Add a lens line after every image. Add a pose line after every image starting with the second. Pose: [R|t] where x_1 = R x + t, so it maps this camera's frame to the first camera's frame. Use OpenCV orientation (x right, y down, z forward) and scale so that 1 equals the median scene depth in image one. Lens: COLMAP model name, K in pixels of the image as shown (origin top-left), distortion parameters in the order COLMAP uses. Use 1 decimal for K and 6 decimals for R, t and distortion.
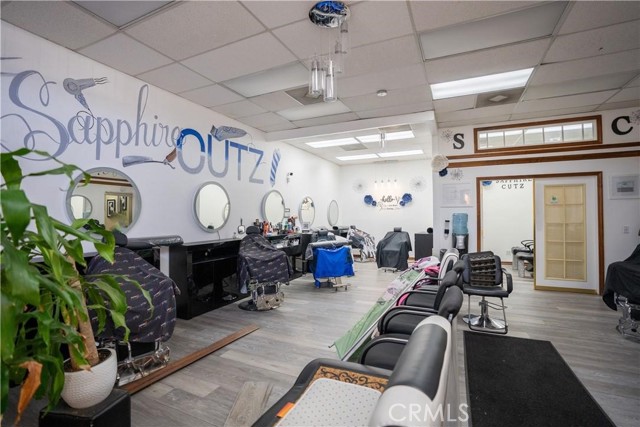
lens RADIAL K [[297.2, 0, 320.6], [0, 297.2, 211.0], [0, 0, 1]] dist [-0.064404, 0.023762]
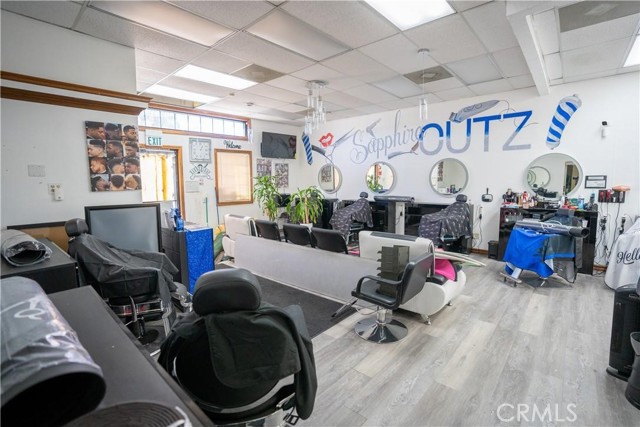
lens RADIAL K [[297.2, 0, 319.0], [0, 297.2, 210.9], [0, 0, 1]] dist [-0.064404, 0.023762]
pose [[-0.289664, 0.107482, -0.951074, 1.169840], [0.027814, 0.994200, 0.103885, -0.021585], [0.956724, 0.003638, -0.290973, 0.934403]]
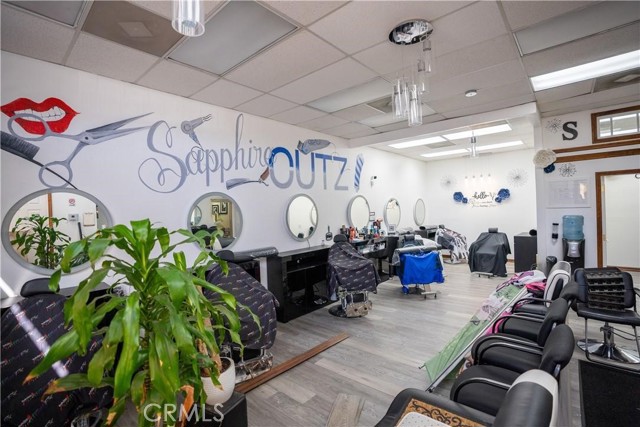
lens RADIAL K [[297.2, 0, 318.9], [0, 297.2, 212.1], [0, 0, 1]] dist [-0.064404, 0.023762]
pose [[0.959393, -0.027303, -0.280747, -0.004306], [0.035888, 0.999031, 0.025482, -0.065798], [0.279779, -0.034522, 0.959443, -0.021933]]
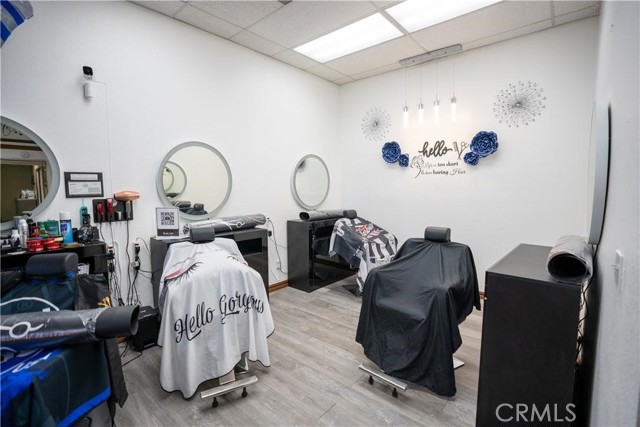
lens RADIAL K [[297.2, 0, 317.3], [0, 297.2, 210.9], [0, 0, 1]] dist [-0.064404, 0.023762]
pose [[0.957628, 0.024848, -0.286934, 0.416220], [0.005208, 0.994614, 0.103513, 0.006032], [0.287960, -0.100622, 0.952341, 1.215331]]
